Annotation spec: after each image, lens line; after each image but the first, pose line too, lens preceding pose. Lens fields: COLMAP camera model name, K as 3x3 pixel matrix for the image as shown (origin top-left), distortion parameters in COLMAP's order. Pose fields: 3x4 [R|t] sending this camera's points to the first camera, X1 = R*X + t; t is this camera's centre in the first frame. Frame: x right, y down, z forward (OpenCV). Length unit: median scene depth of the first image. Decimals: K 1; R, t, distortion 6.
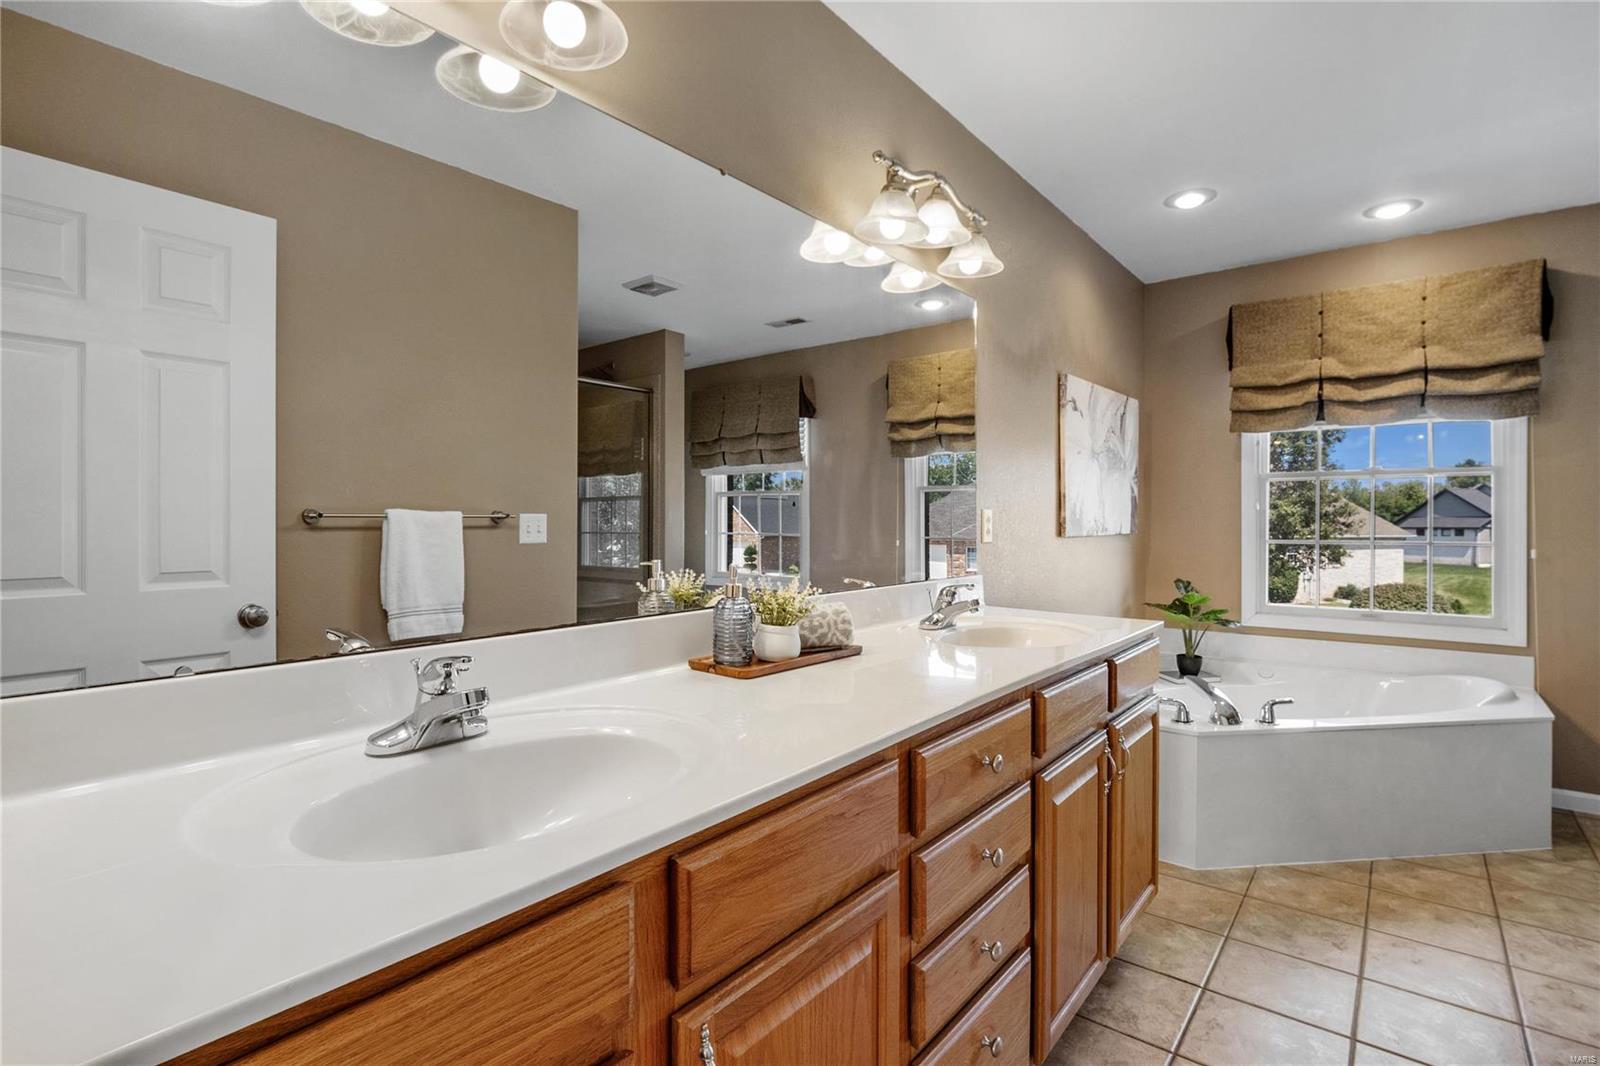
lens RADIAL K [[755.6, 0, 790.4], [0, 755.6, 523.6], [0, 0, 1]] dist [-0.013242, 0.000561]
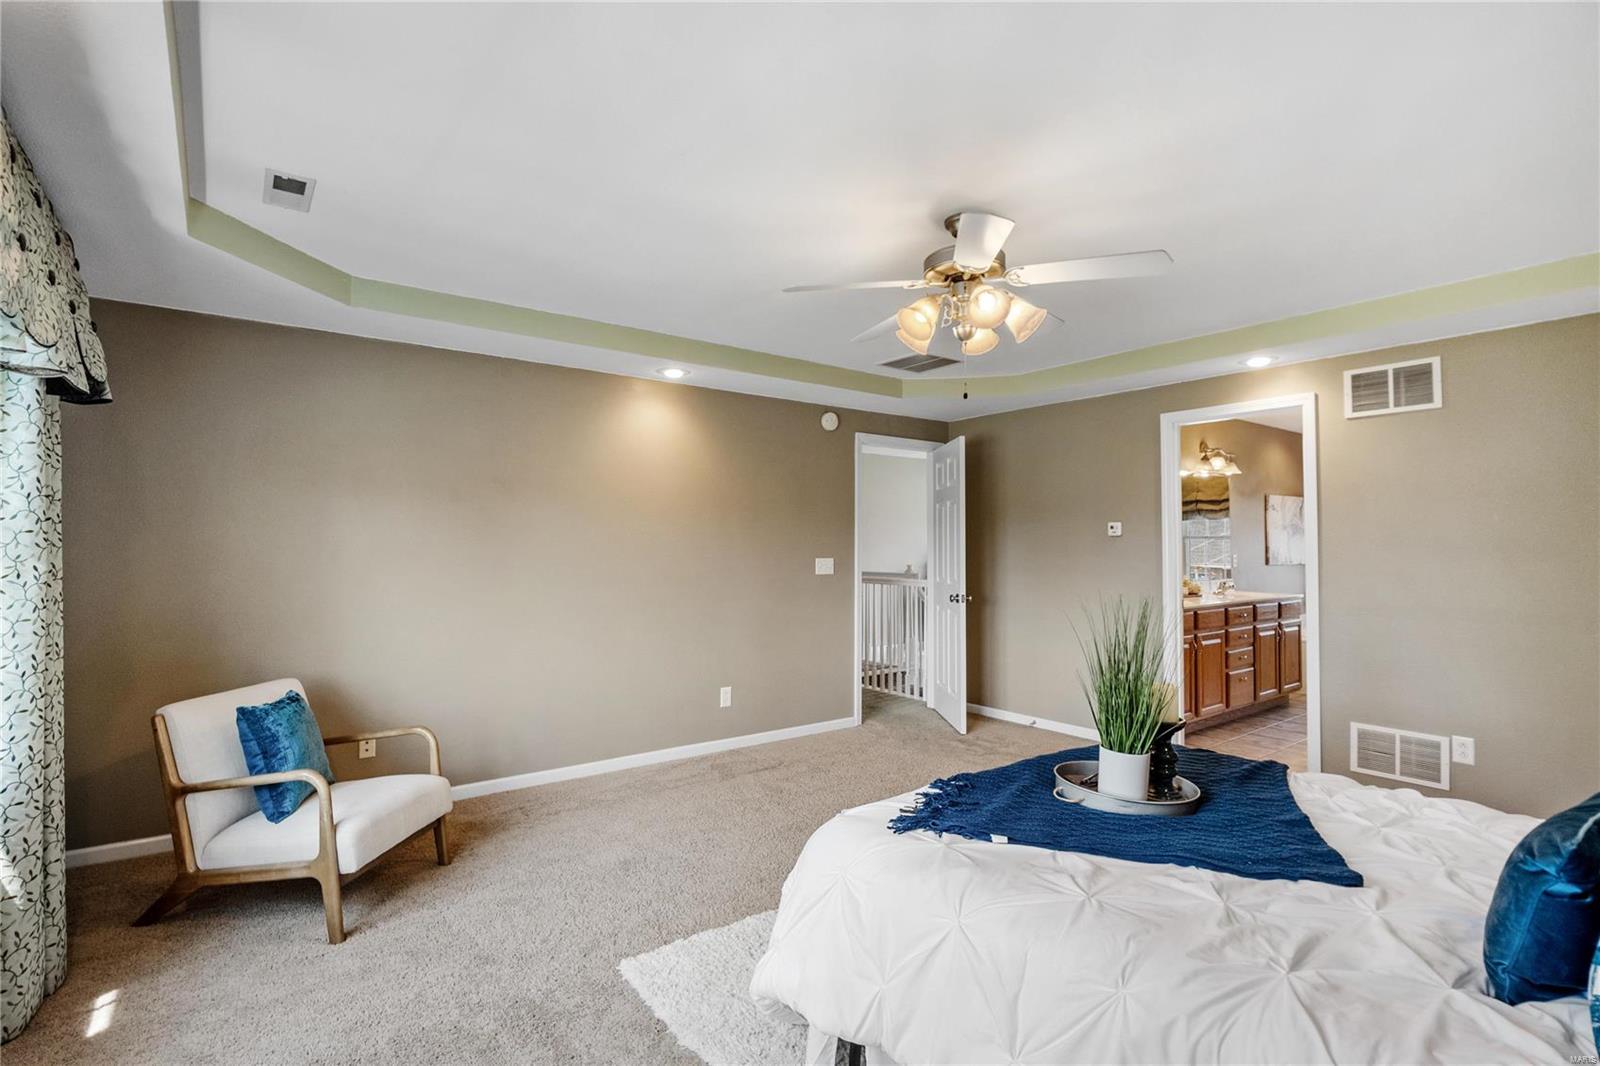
lens RADIAL K [[755.6, 0, 801.7], [0, 755.6, 532.8], [0, 0, 1]] dist [-0.013242, 0.000561]
pose [[0.972030, -0.007546, -0.234735, -0.600486], [0.001846, 0.999698, -0.024493, -0.033198], [0.234849, 0.023375, 0.971751, -1.940532]]
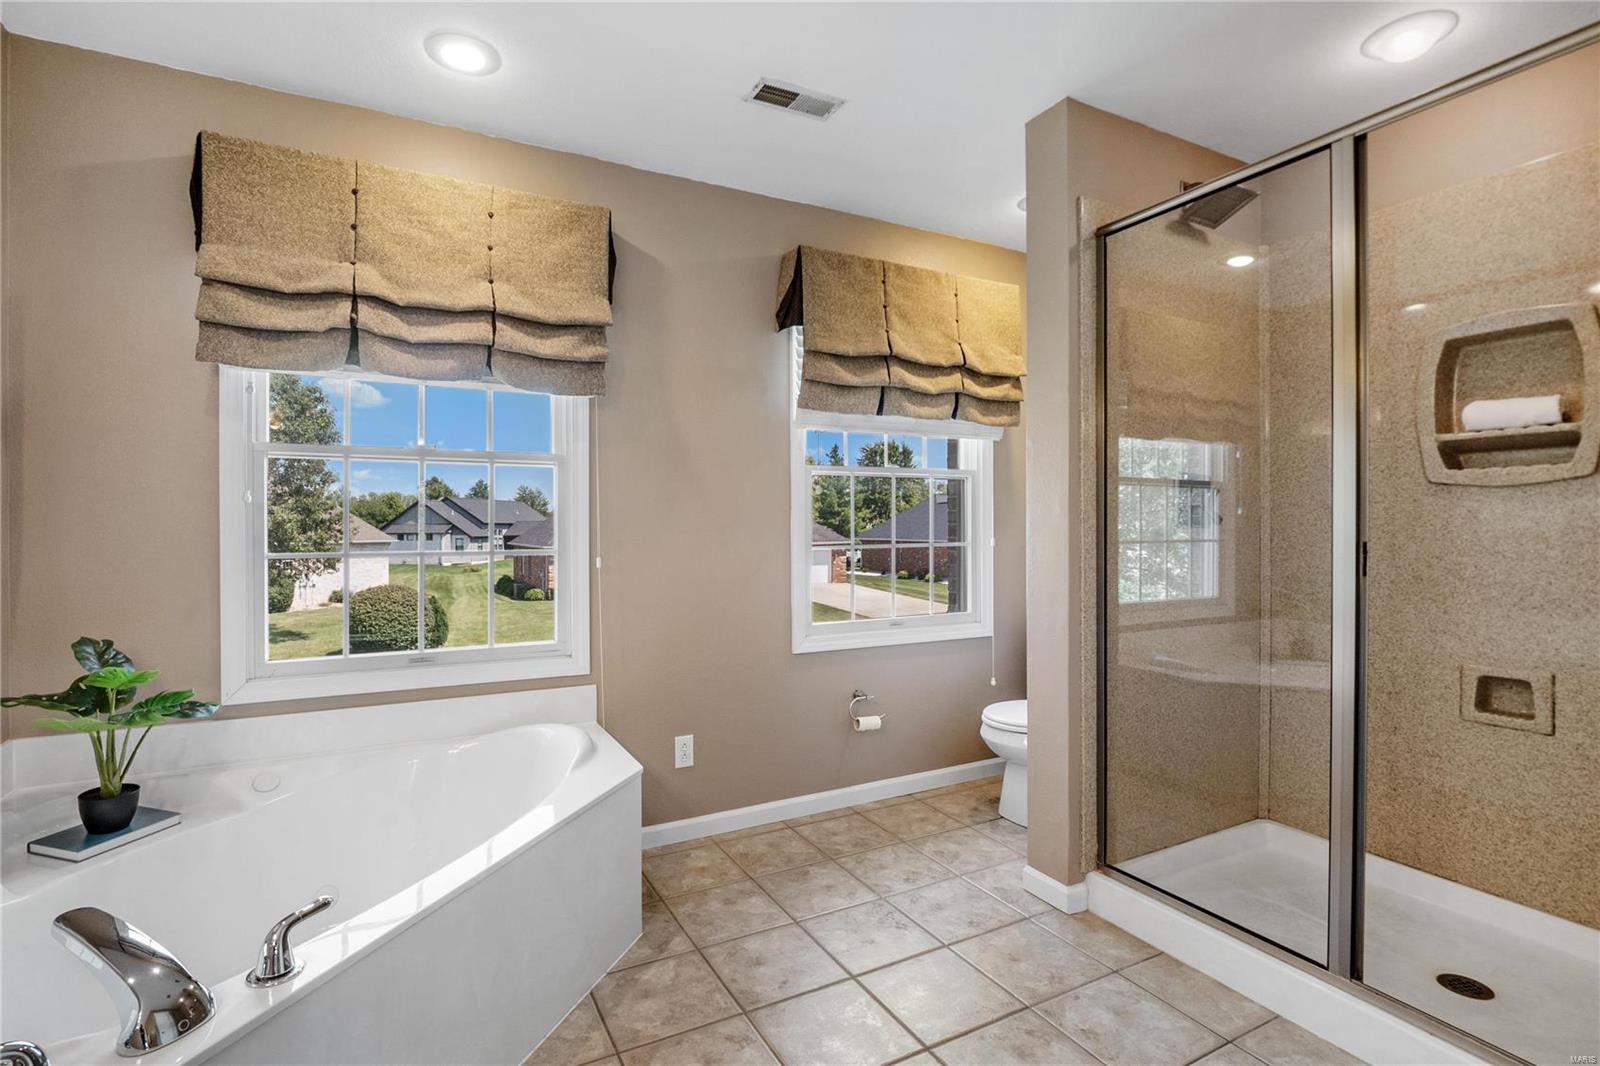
lens RADIAL K [[755.6, 0, 791.1], [0, 755.6, 528.2], [0, 0, 1]] dist [-0.013242, 0.000561]
pose [[0.381084, -0.001788, 0.924539, 0.254689], [0.004643, 0.999989, 0.000021, 0.002885], [-0.924529, 0.004285, 0.381088, 0.407271]]
